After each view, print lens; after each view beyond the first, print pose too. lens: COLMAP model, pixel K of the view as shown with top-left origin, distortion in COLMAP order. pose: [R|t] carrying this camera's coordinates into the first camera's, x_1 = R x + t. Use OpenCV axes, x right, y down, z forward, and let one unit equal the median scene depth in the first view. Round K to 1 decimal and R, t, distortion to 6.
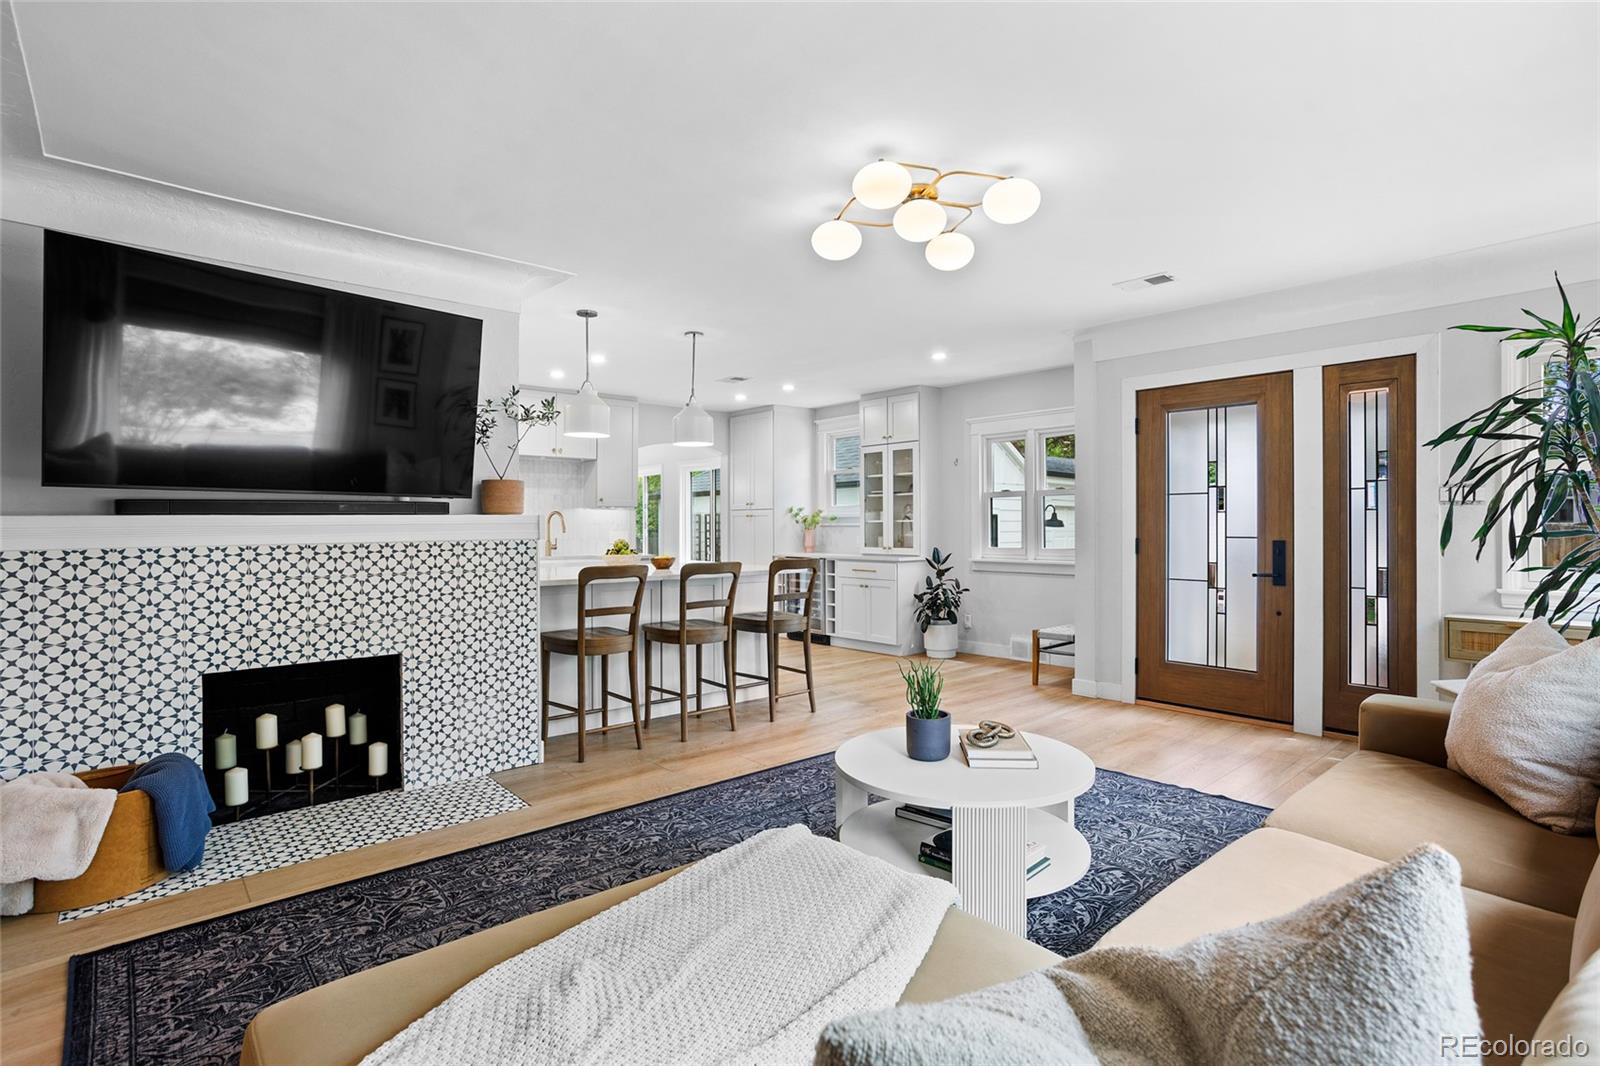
lens RADIAL K [[779.1, 0, 801.8], [0, 779.1, 518.7], [0, 0, 1]] dist [-0.042433, 0.024856]
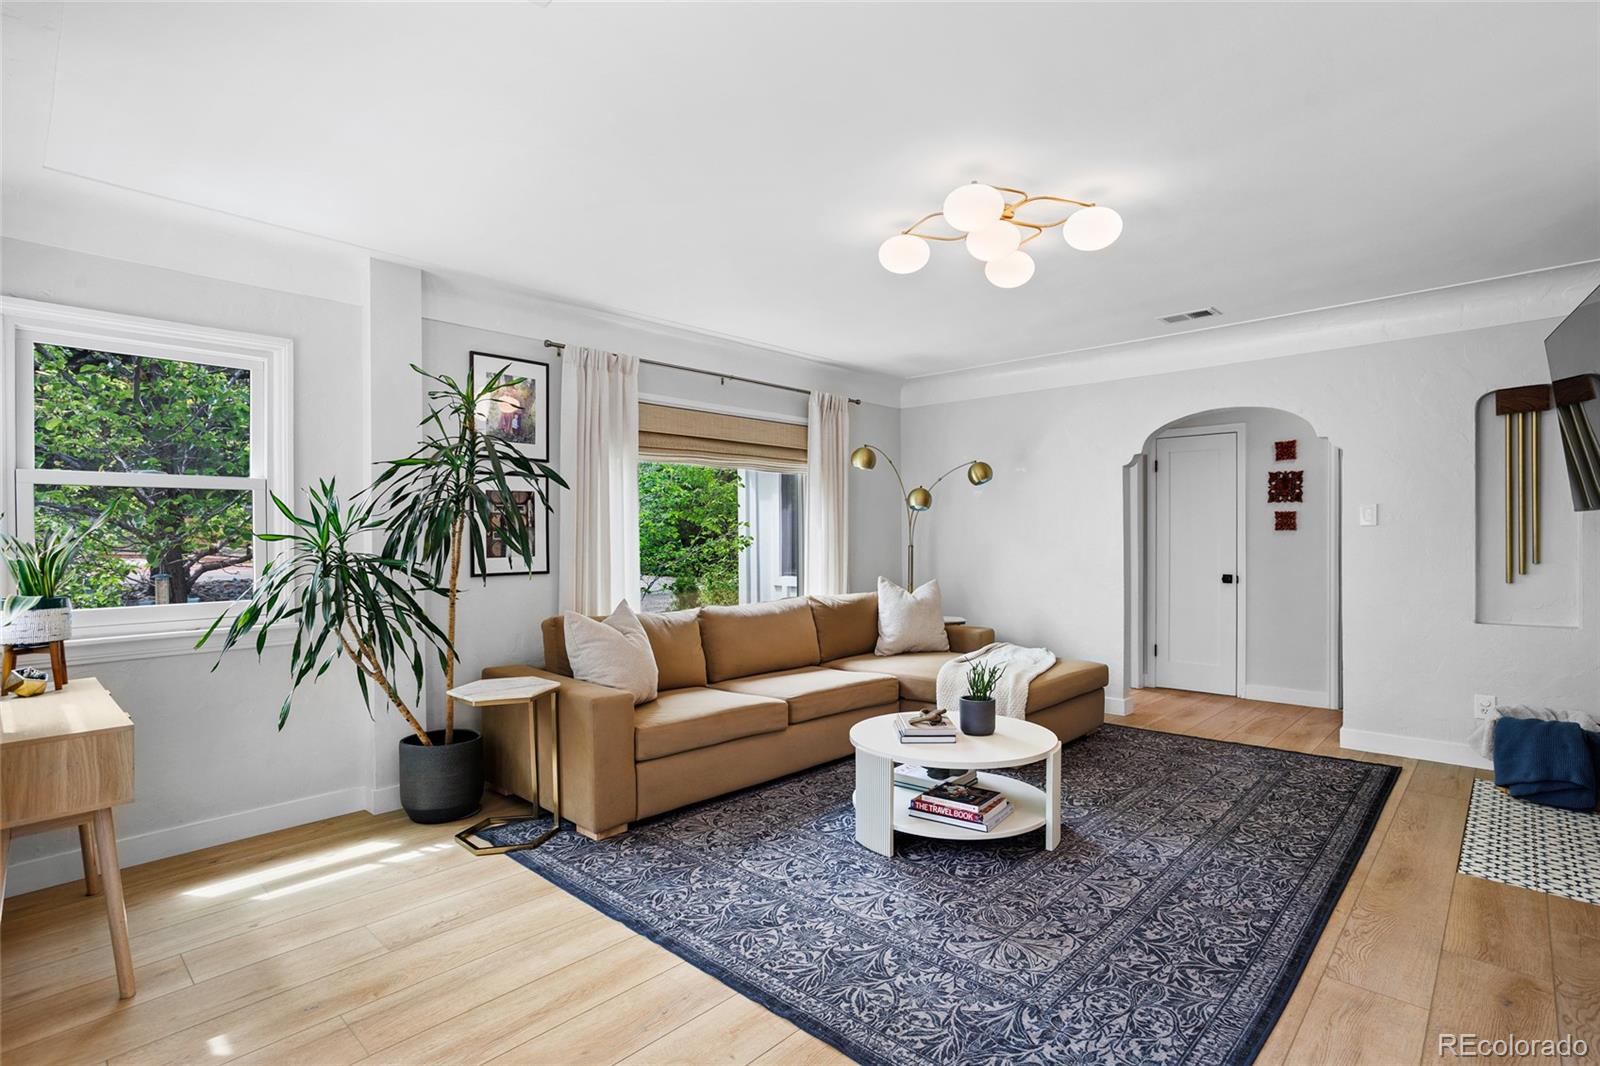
lens RADIAL K [[779.1, 0, 795.8], [0, 779.1, 542.5], [0, 0, 1]] dist [-0.042433, 0.024856]
pose [[-0.996623, 0.010975, -0.081378, 0.360212], [0.011041, 0.999939, -0.000369, -0.000190], [0.081369, -0.001266, -0.996683, 1.450022]]
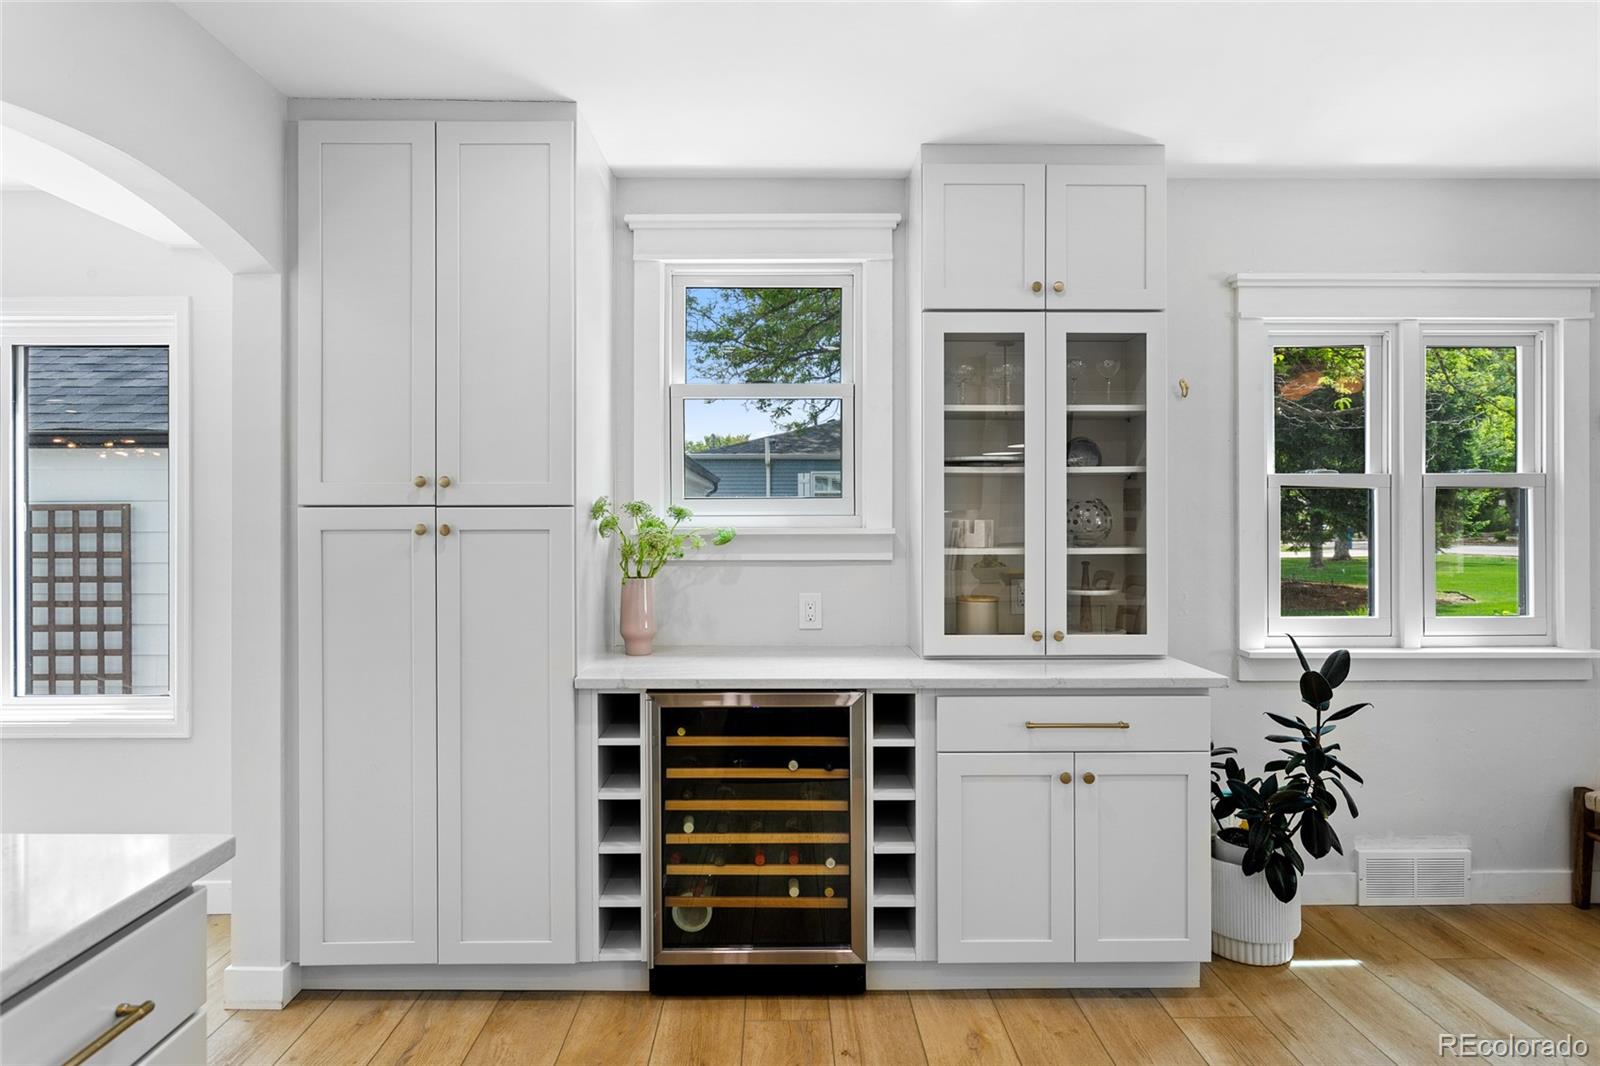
lens RADIAL K [[952.2, 0, 794.5], [0, 952.2, 517.8], [0, 0, 1]] dist [0.000402, -0.001238]
pose [[0.660435, 0.003960, 0.750873, -0.467265], [-0.008055, 0.999966, 0.001811, -0.020203], [-0.750840, -0.007244, 0.660444, 1.526159]]
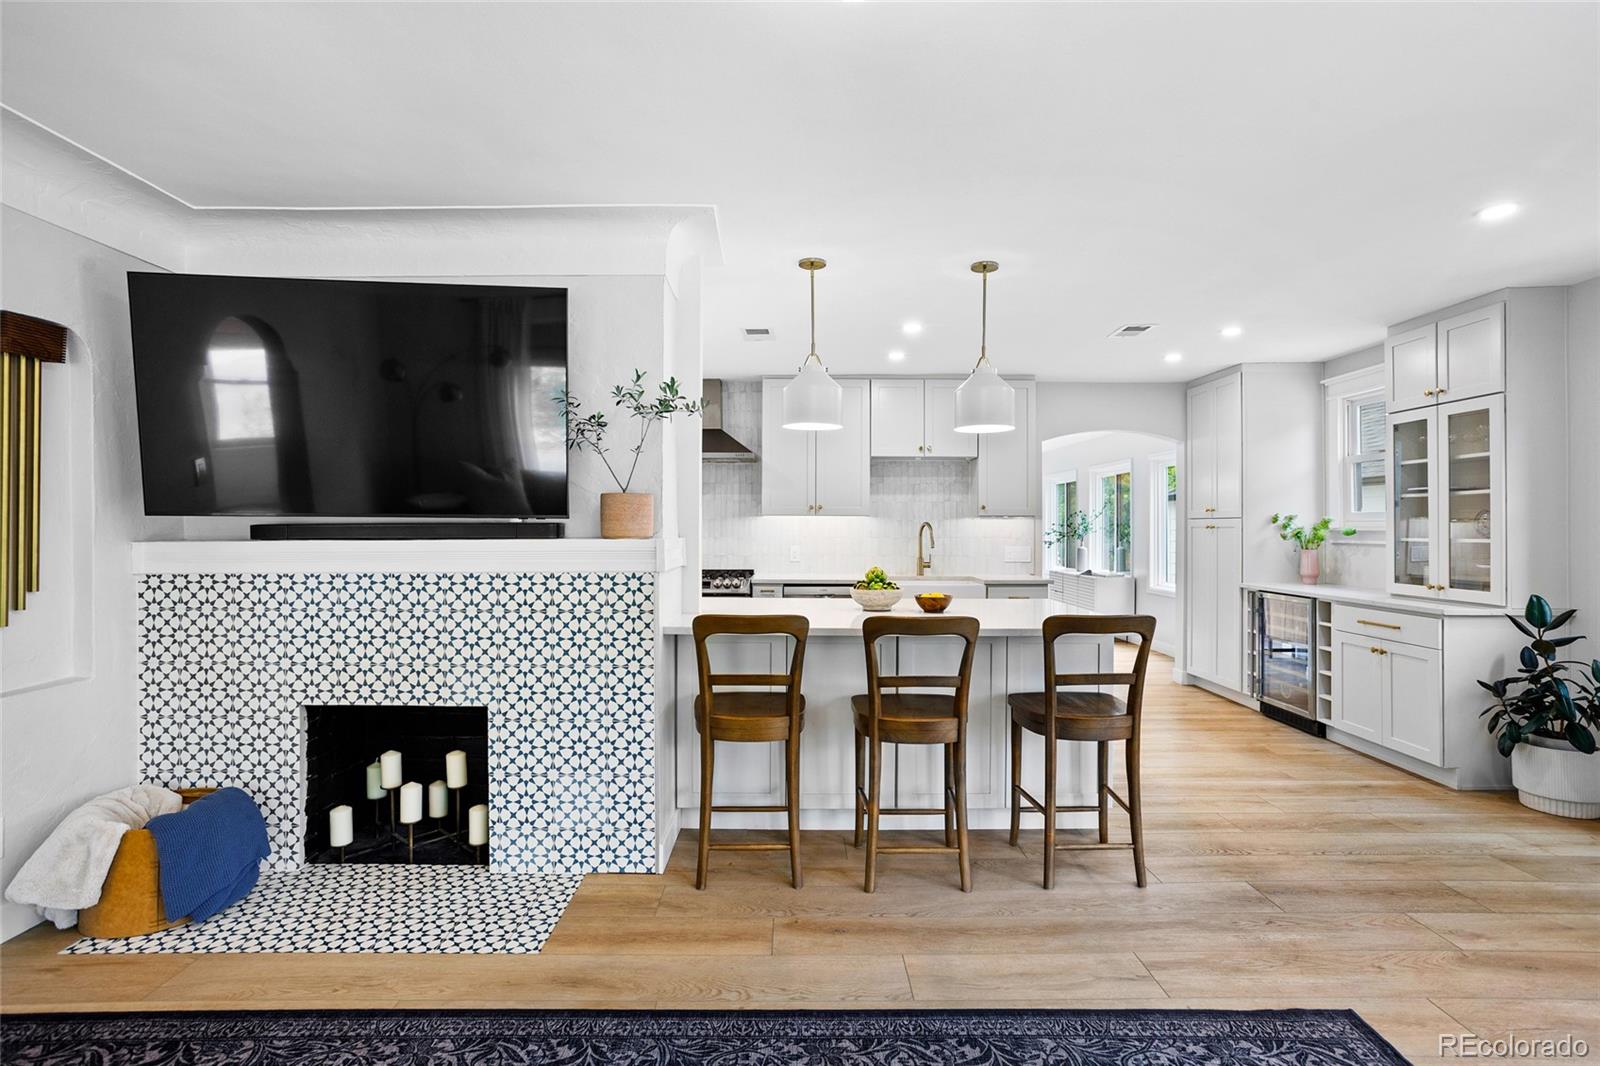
lens RADIAL K [[779.1, 0, 797.7], [0, 779.1, 520.4], [0, 0, 1]] dist [-0.042433, 0.024856]
pose [[0.749140, -0.000069, -0.662411, 0.242878], [0.000641, 1.000000, 0.000620, -0.022545], [0.662411, -0.000889, 0.749140, 0.509347]]
